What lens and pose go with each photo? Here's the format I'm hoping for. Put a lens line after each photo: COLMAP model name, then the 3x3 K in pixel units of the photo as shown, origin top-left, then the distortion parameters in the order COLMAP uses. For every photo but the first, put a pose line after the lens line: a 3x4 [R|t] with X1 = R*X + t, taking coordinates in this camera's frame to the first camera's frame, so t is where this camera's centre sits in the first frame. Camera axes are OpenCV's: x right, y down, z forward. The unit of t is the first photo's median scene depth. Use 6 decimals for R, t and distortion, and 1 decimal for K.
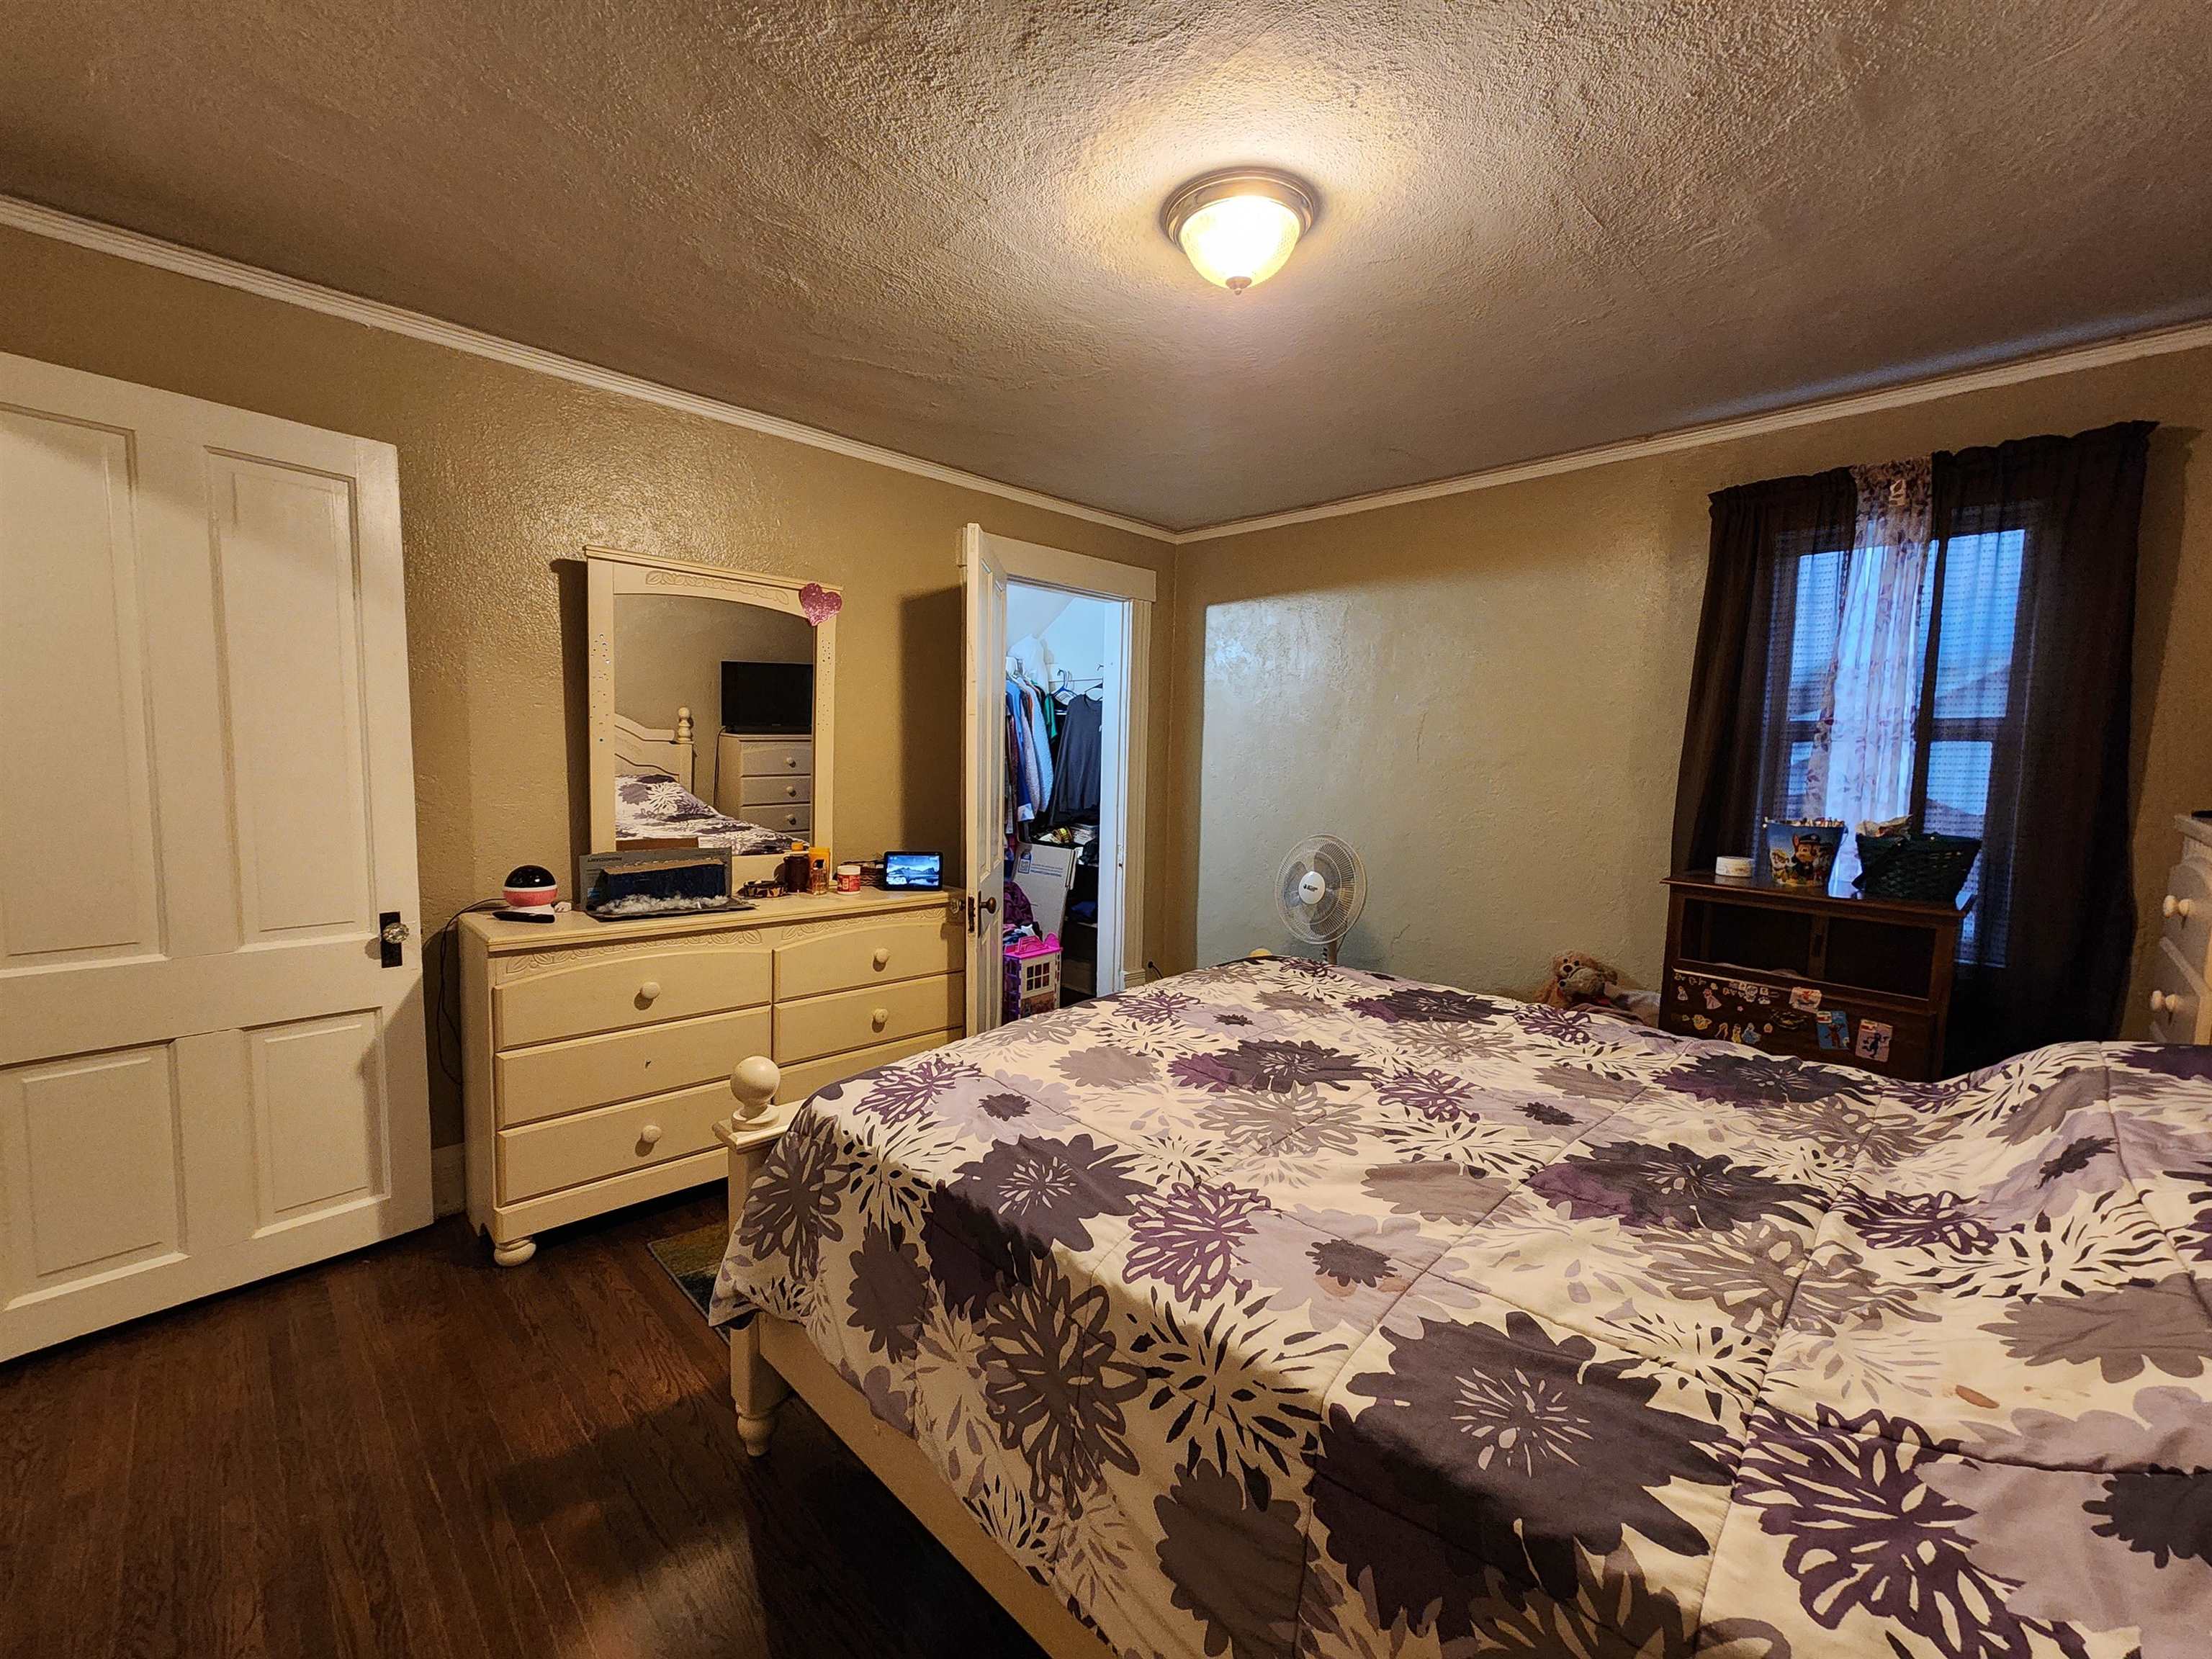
lens RADIAL K [[898.7, 0, 1113.4], [0, 898.7, 834.1], [0, 0, 1]] dist [0.002600, 0.000264]
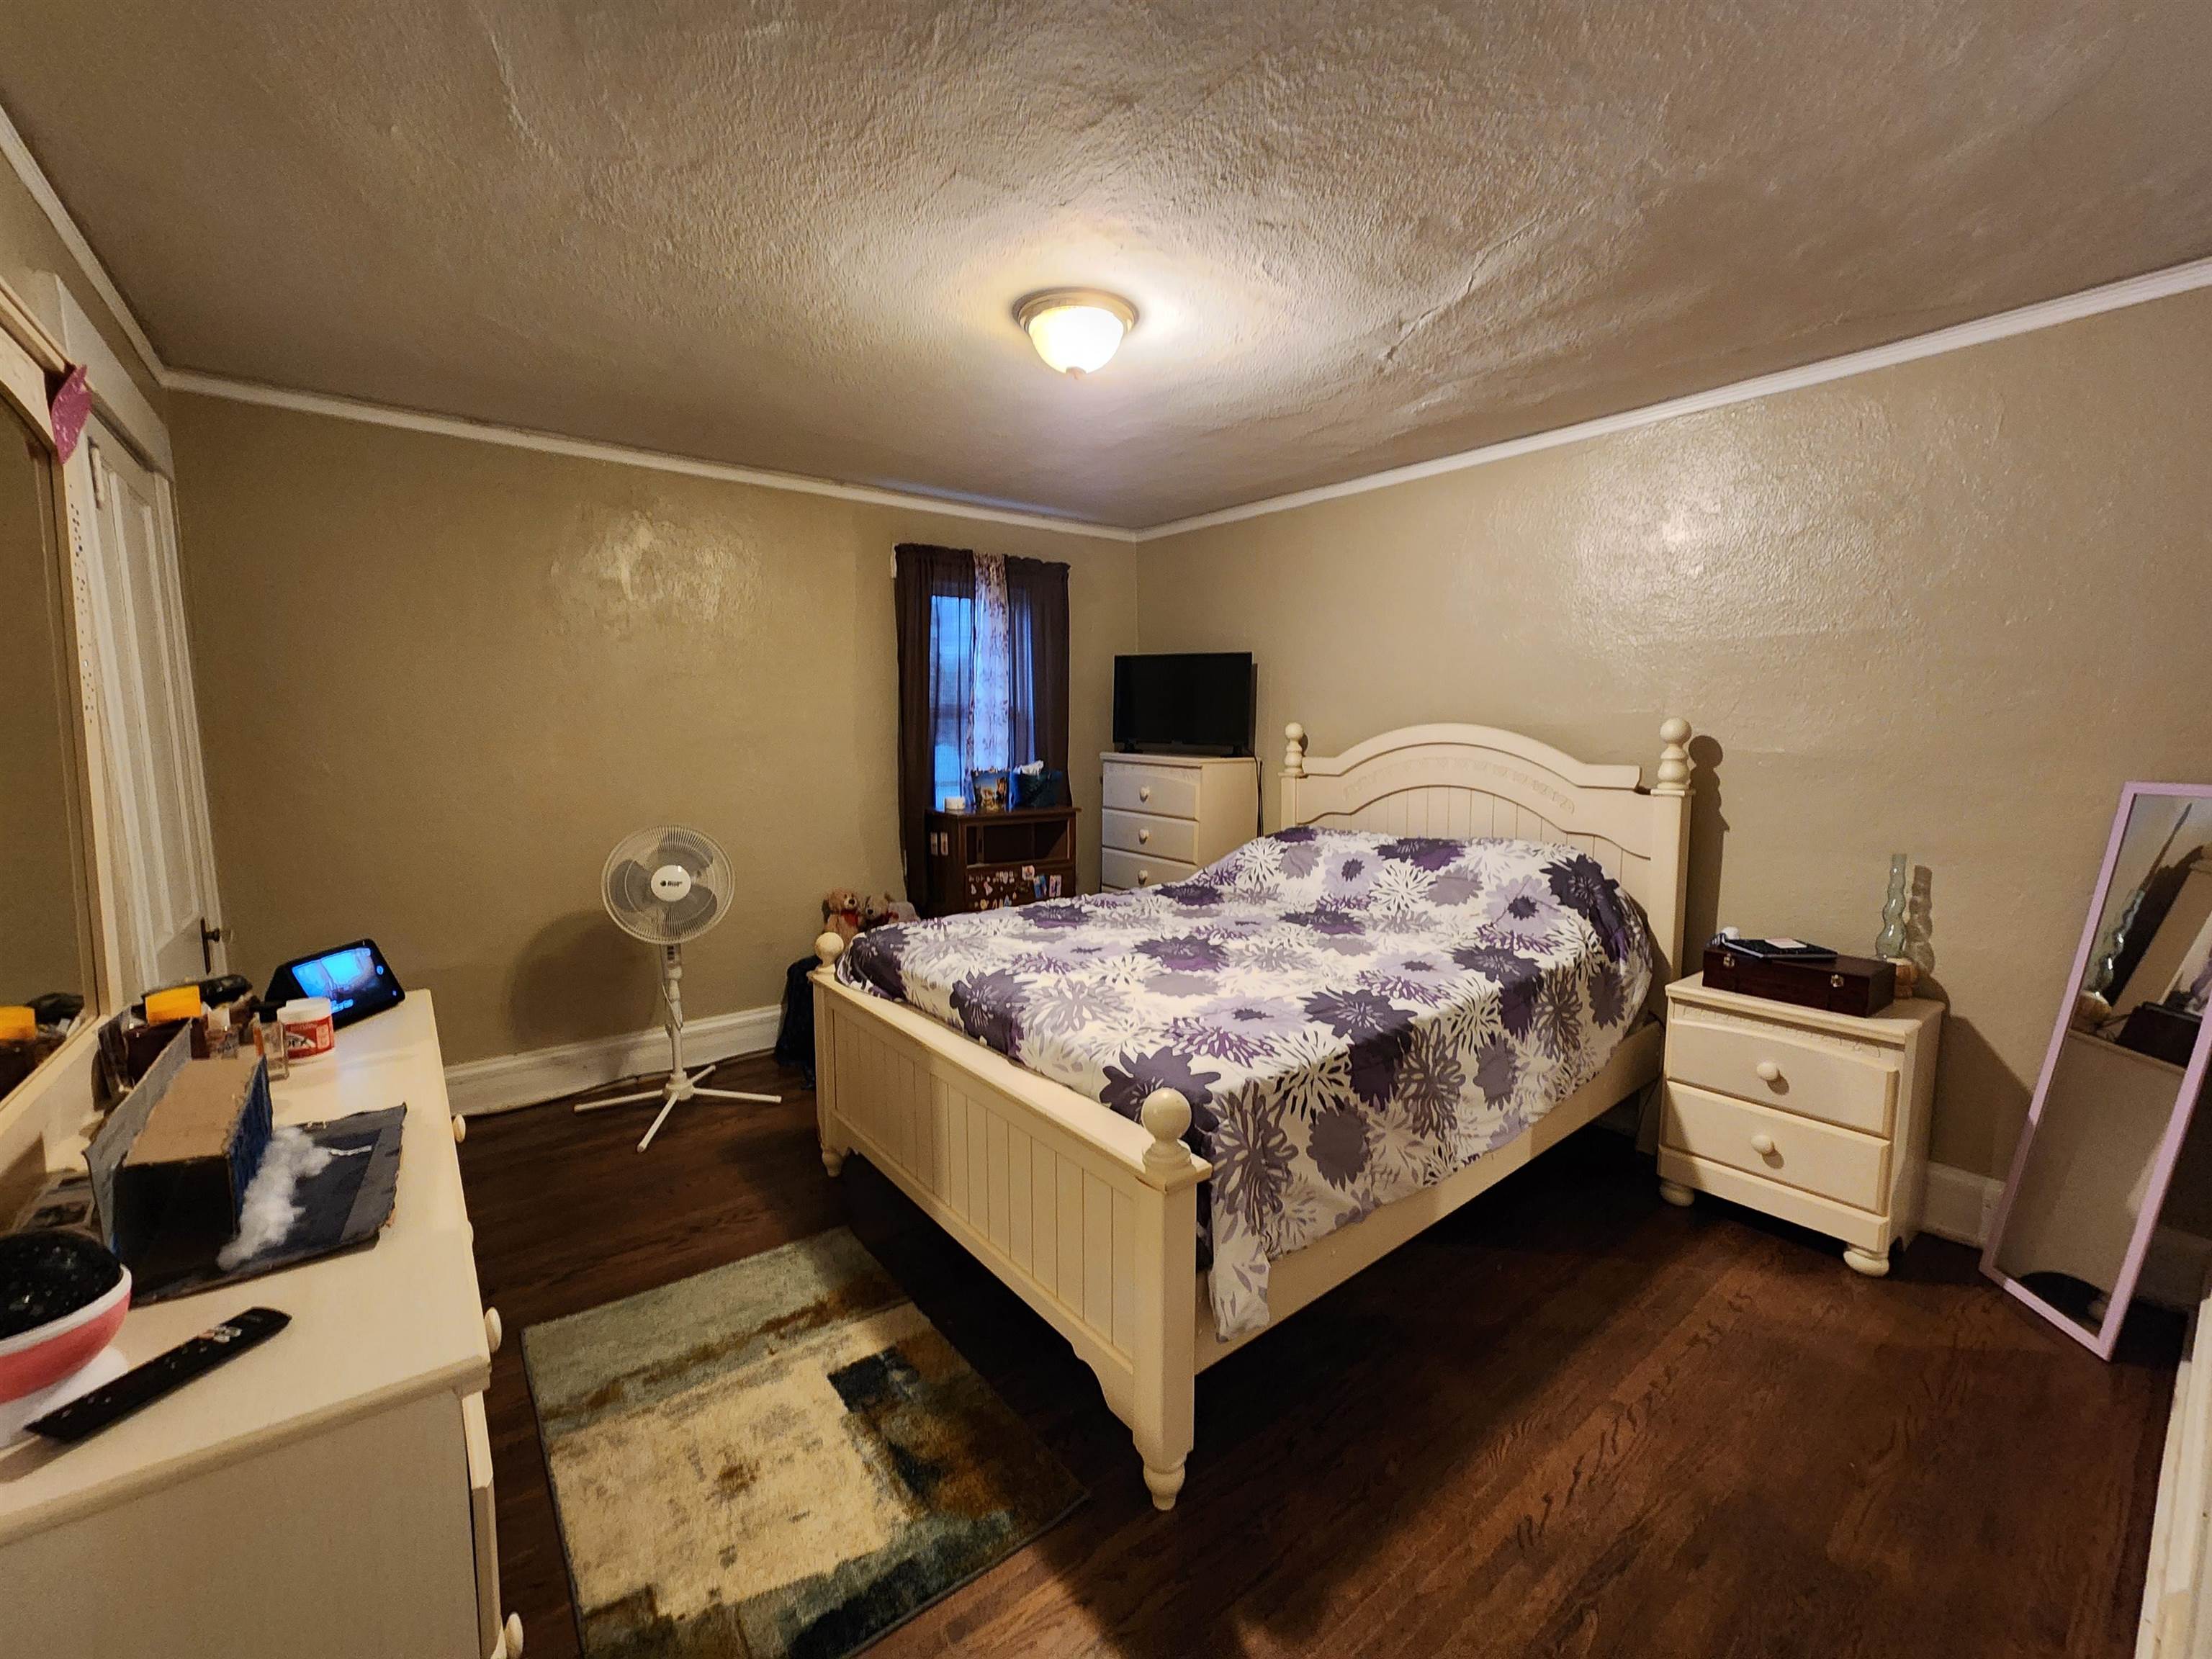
lens RADIAL K [[898.7, 0, 1111.7], [0, 898.7, 821.7], [0, 0, 1]] dist [0.002600, 0.000264]
pose [[0.117669, -0.124457, 0.985223, -1.096922], [0.088585, 0.989476, 0.114415, -0.116238], [-0.989094, 0.073813, 0.127456, 0.785657]]
